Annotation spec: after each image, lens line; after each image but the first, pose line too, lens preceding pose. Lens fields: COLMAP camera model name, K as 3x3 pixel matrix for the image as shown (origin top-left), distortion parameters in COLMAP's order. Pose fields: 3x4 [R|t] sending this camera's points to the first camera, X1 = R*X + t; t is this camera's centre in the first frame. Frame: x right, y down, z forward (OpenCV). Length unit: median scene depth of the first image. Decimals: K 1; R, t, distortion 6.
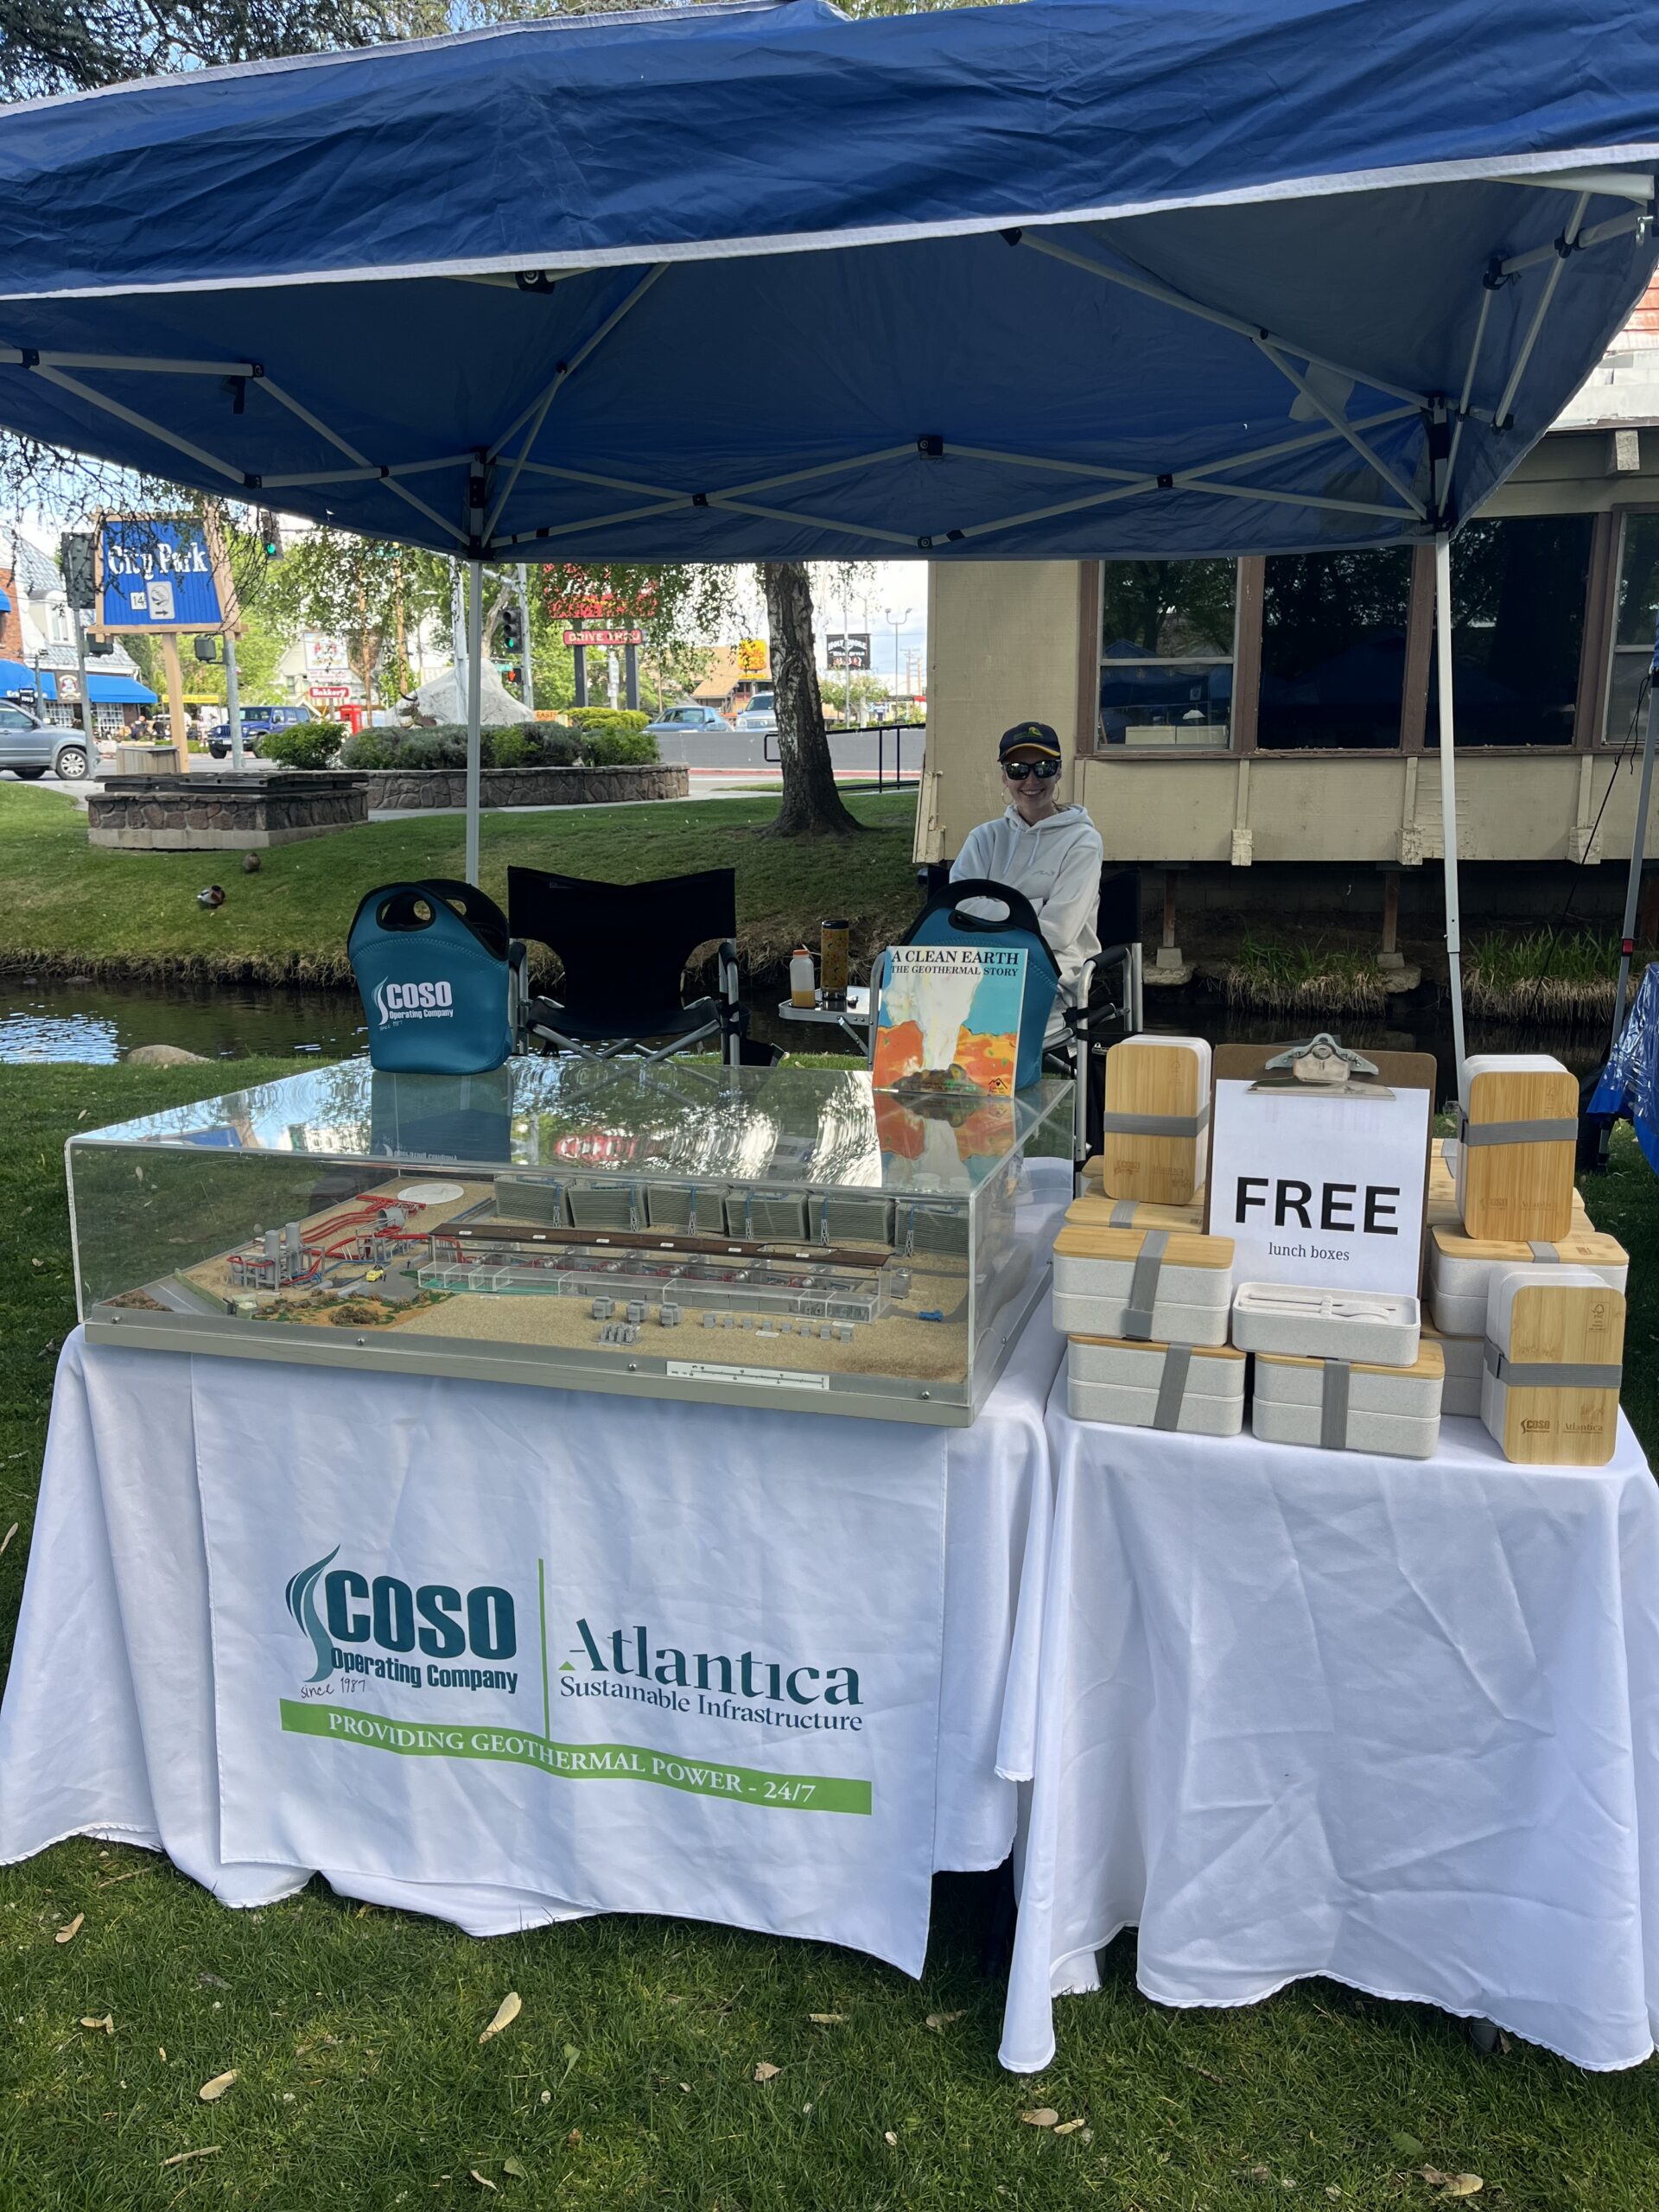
lens RADIAL K [[1662.9, 0, 830.3], [0, 1662.9, 1128.1], [0, 0, 1]] dist [-0.066534, 0.002929]
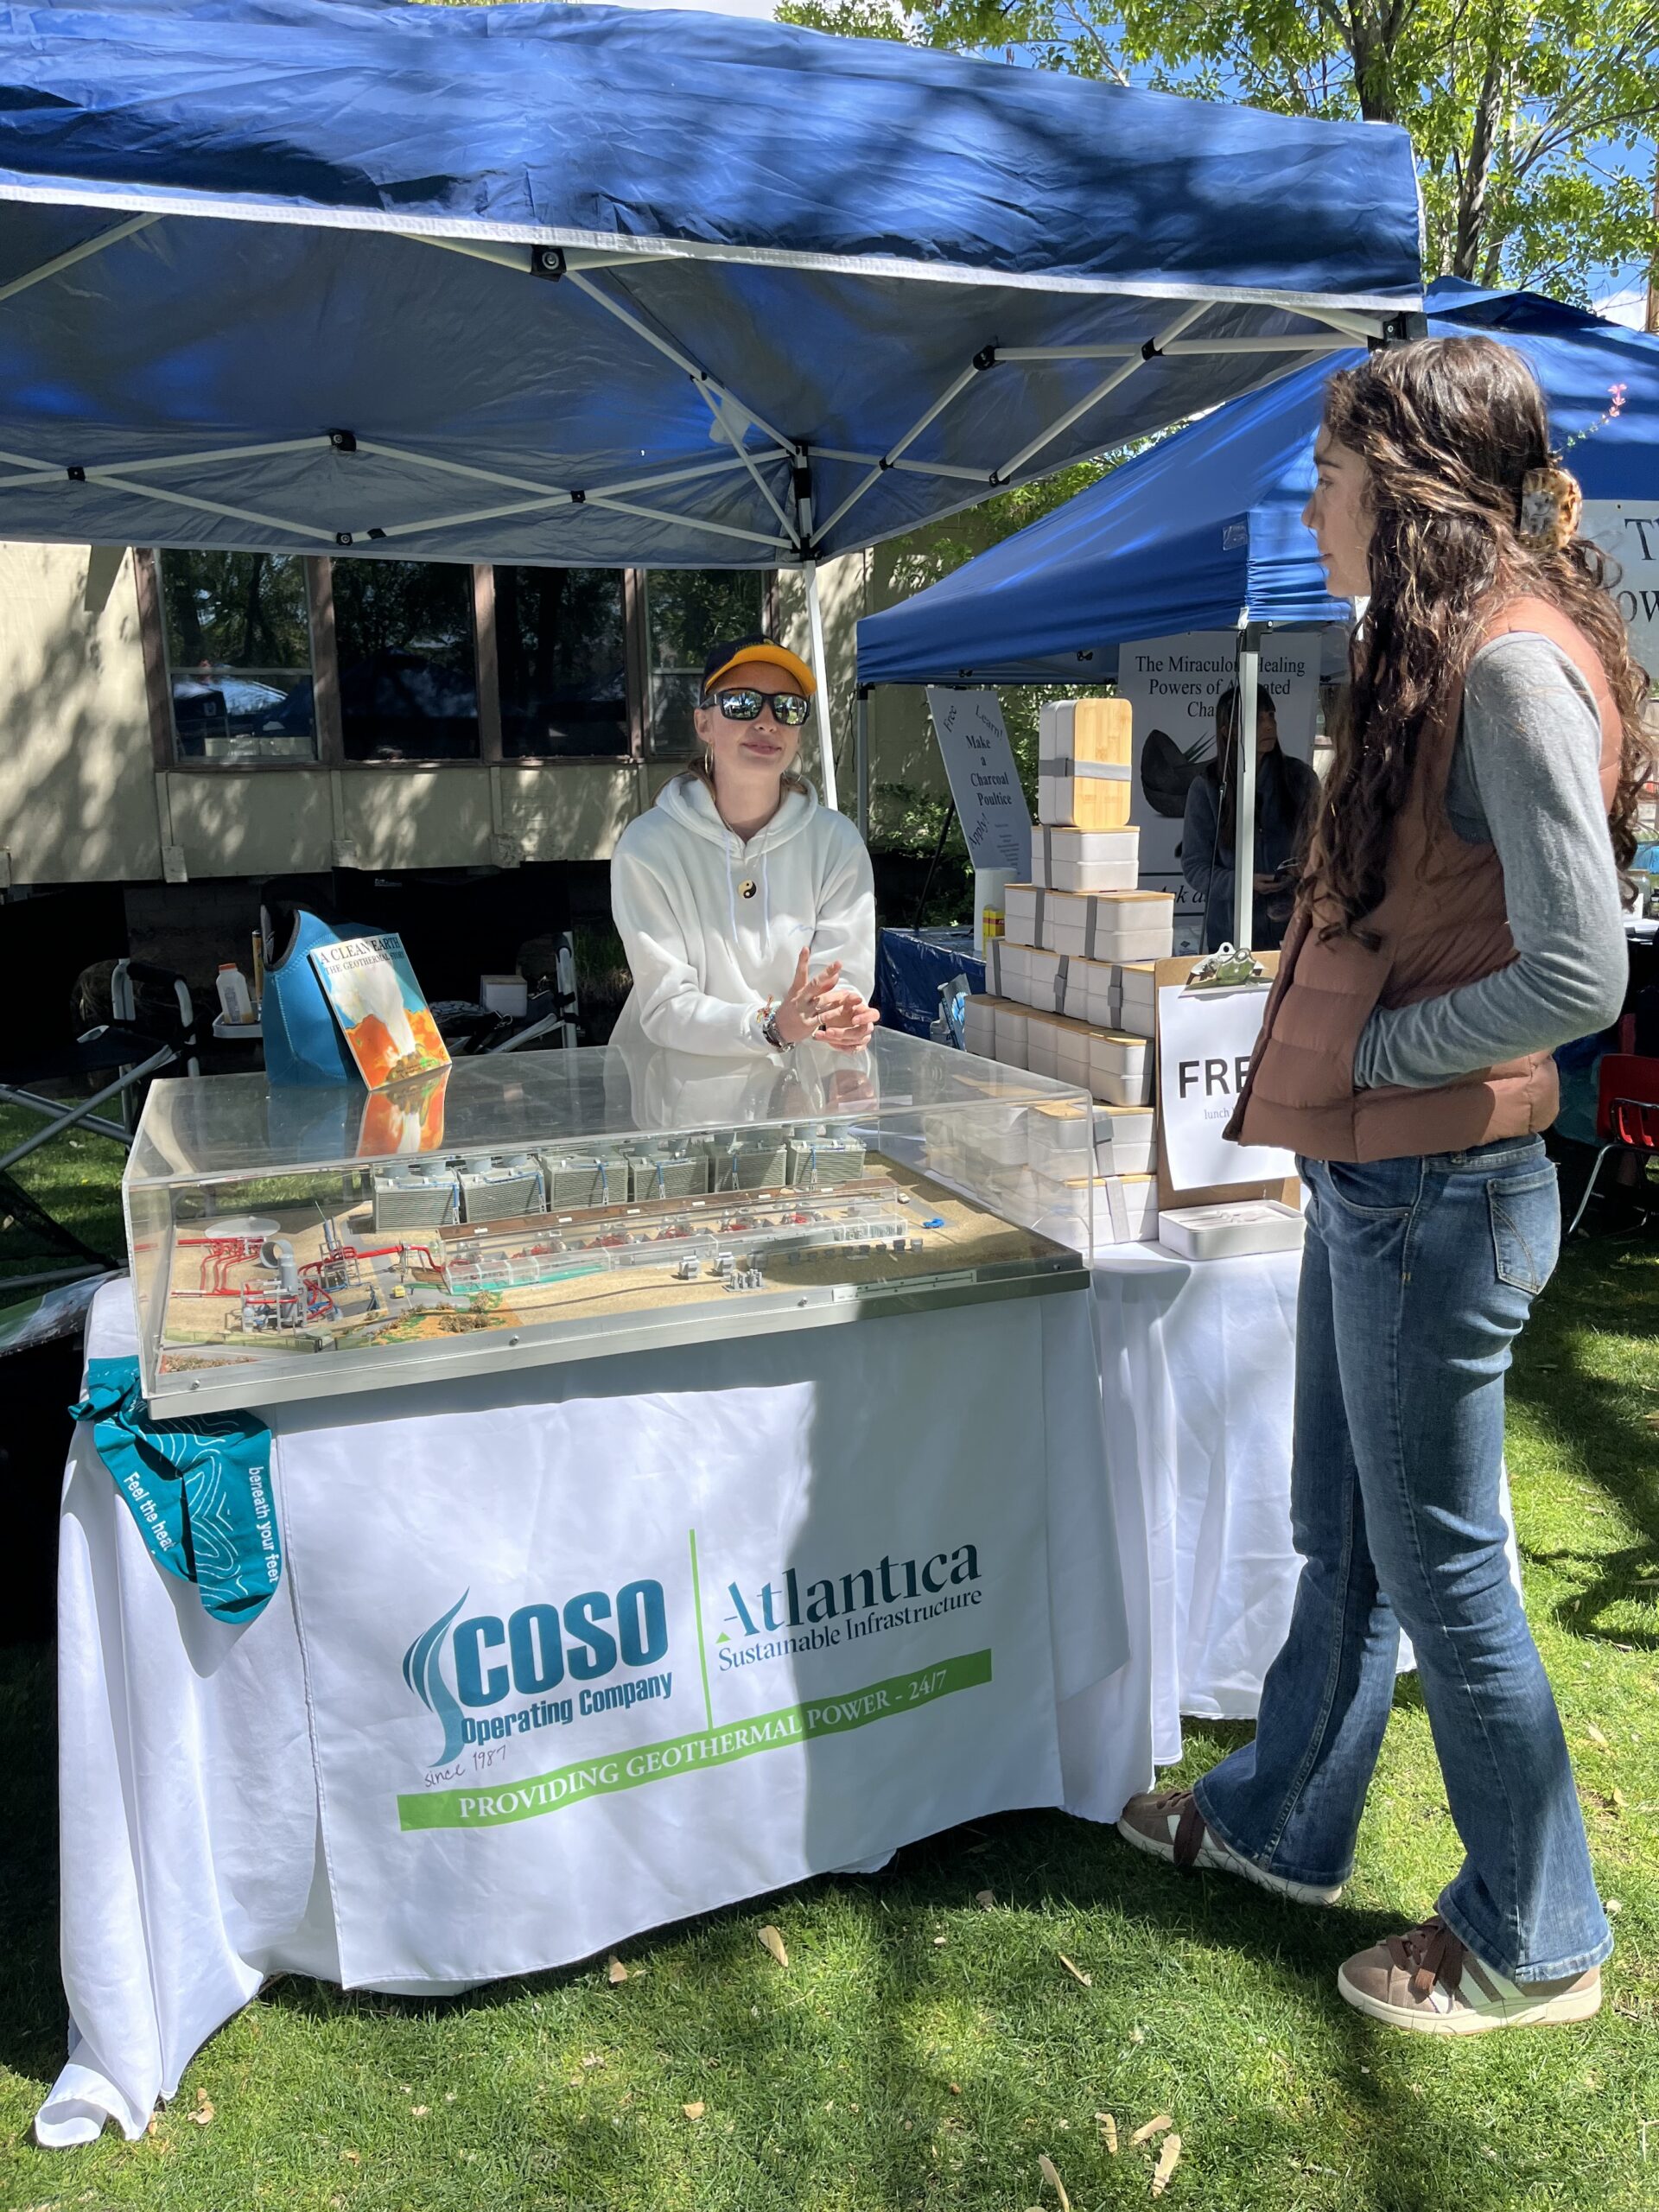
lens RADIAL K [[1662.9, 0, 830.3], [0, 1662.9, 1090.5], [0, 0, 1]] dist [-0.066534, 0.002929]
pose [[0.775681, -0.122395, 0.619144, -0.670544], [0.143336, 0.989544, 0.016043, -0.006954], [-0.614633, 0.076301, 0.785114, 0.148975]]
